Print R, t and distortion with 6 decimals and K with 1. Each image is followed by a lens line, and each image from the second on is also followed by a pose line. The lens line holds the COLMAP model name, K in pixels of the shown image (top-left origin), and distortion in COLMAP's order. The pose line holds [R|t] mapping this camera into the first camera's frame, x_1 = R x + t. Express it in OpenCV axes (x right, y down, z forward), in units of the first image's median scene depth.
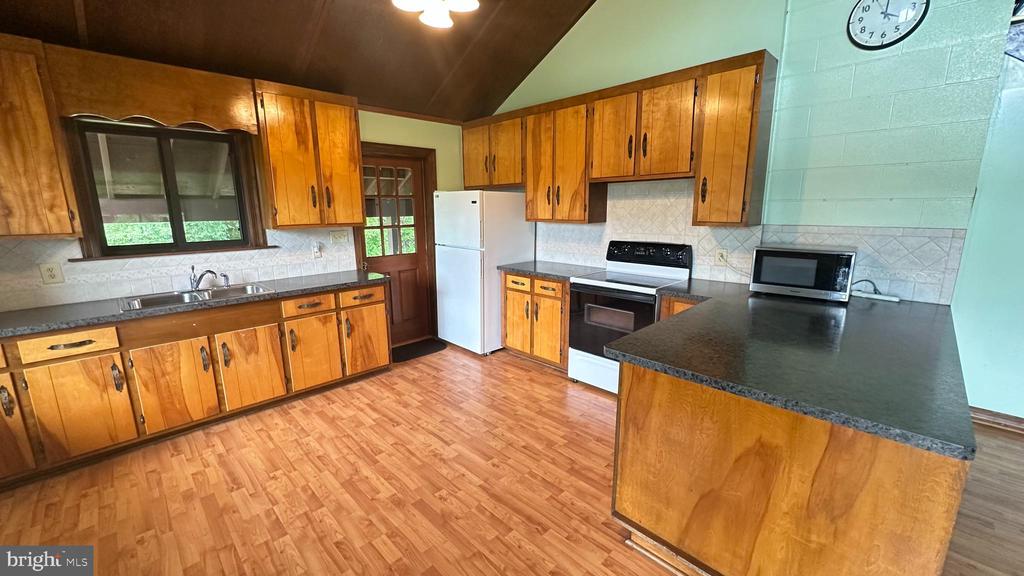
lens RADIAL K [[409.2, 0, 511.5], [0, 409.2, 288.2], [0, 0, 1]] dist [-0.001071, 0.000391]
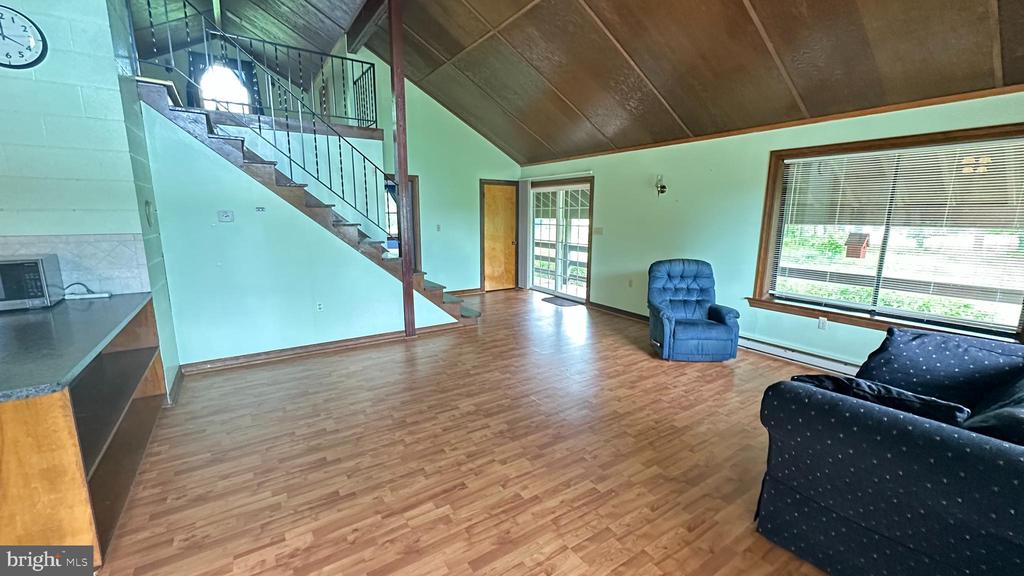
lens RADIAL K [[409.2, 0, 511.0], [0, 409.2, 284.3], [0, 0, 1]] dist [-0.001071, 0.000391]
pose [[0.193551, -0.162199, 0.967589, 0.027709], [0.188215, 0.974059, 0.125635, 0.060703], [-0.962867, 0.157798, 0.219058, -0.341027]]
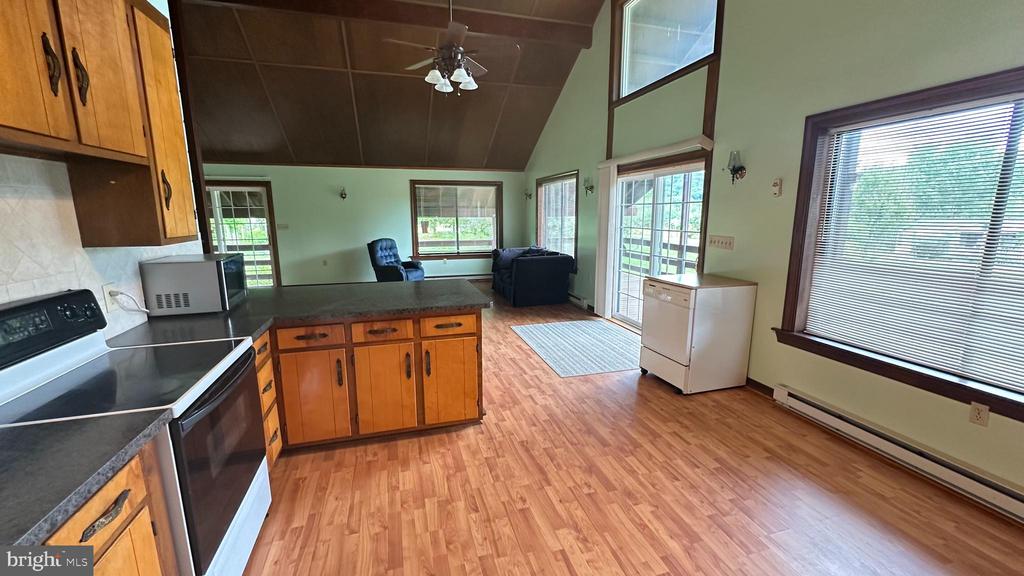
lens RADIAL K [[409.2, 0, 511.3], [0, 409.2, 288.5], [0, 0, 1]] dist [-0.001071, 0.000391]
pose [[-0.880468, -0.076726, 0.467856, -0.350670], [0.102476, 0.932693, 0.345807, -0.272127], [-0.462898, 0.352416, -0.813344, 1.381192]]
